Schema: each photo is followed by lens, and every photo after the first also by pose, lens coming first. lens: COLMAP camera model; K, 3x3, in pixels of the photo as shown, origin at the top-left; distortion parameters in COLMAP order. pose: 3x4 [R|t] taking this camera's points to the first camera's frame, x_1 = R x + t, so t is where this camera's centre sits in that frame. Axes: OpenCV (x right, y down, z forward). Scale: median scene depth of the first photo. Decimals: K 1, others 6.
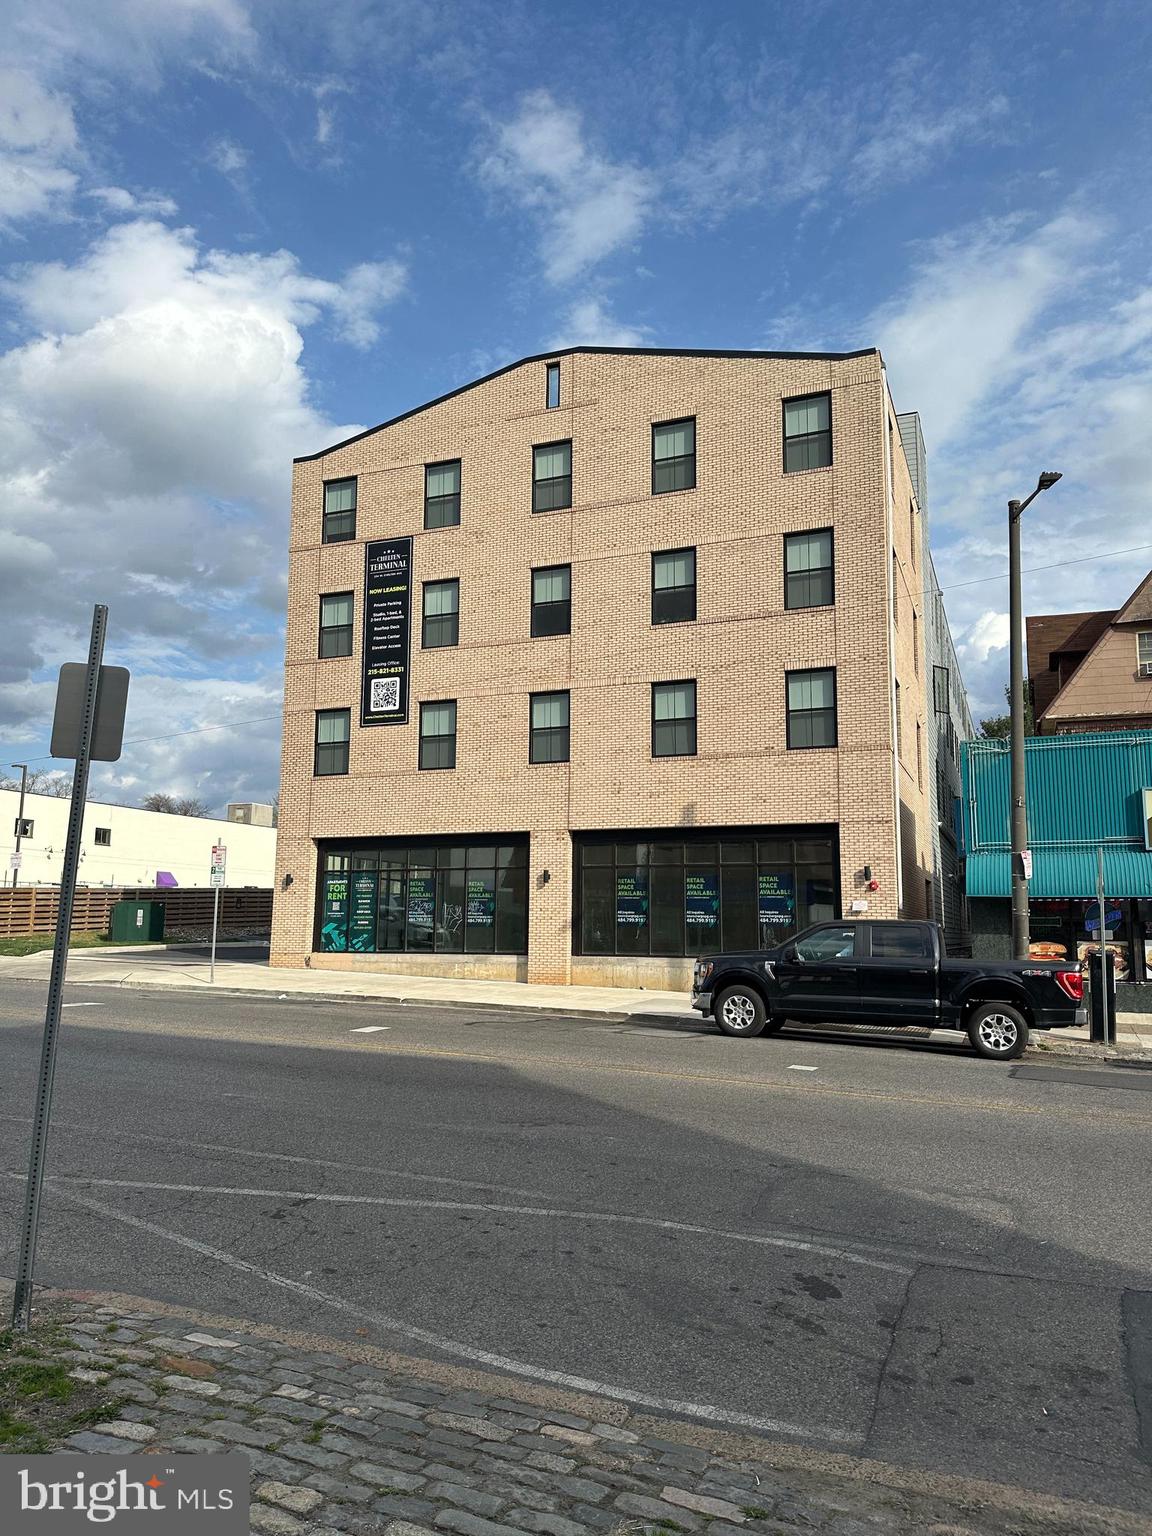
lens RADIAL K [[1072.3, 0, 571.6], [0, 1072.3, 767.8], [0, 0, 1]] dist [0.058847, -0.078616]
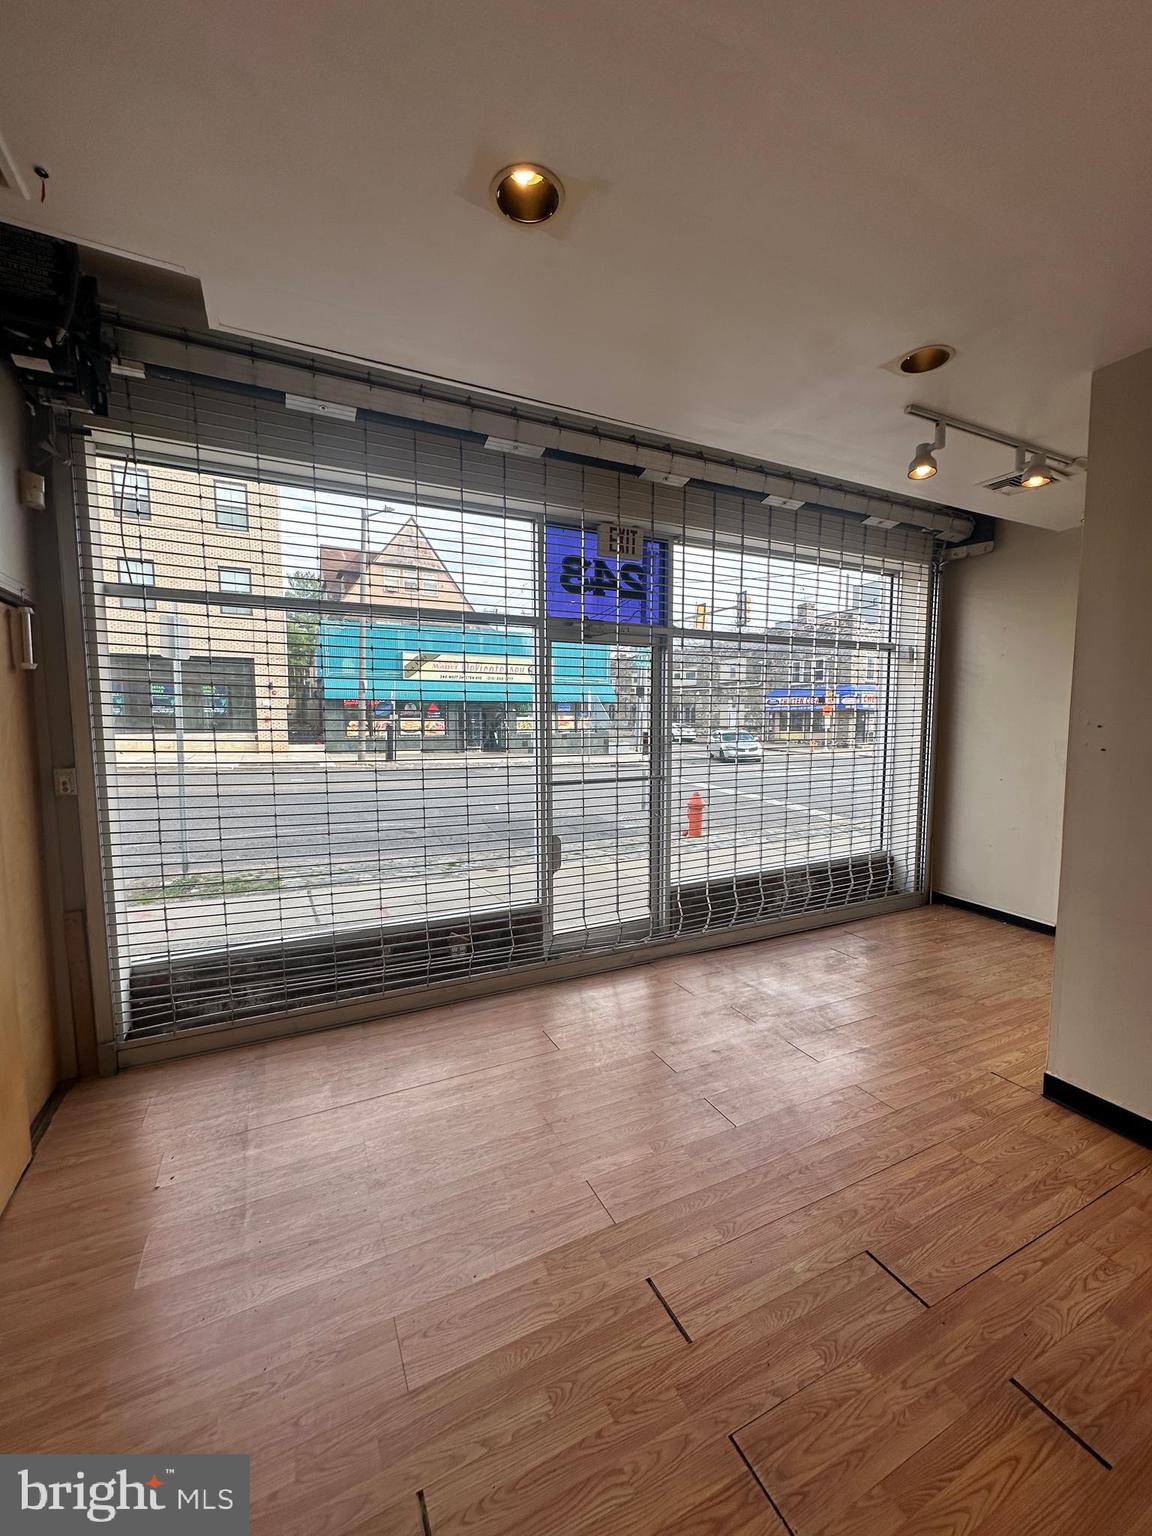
lens RADIAL K [[611.9, 0, 580.0], [0, 611.9, 768.2], [0, 0, 1]] dist [-0.002309, 0.000685]
pose [[0.653166, -0.077184, 0.753271, -0.158630], [-0.106911, 0.975426, 0.192650, -0.022011], [-0.749629, -0.206366, 0.628864, -0.097243]]
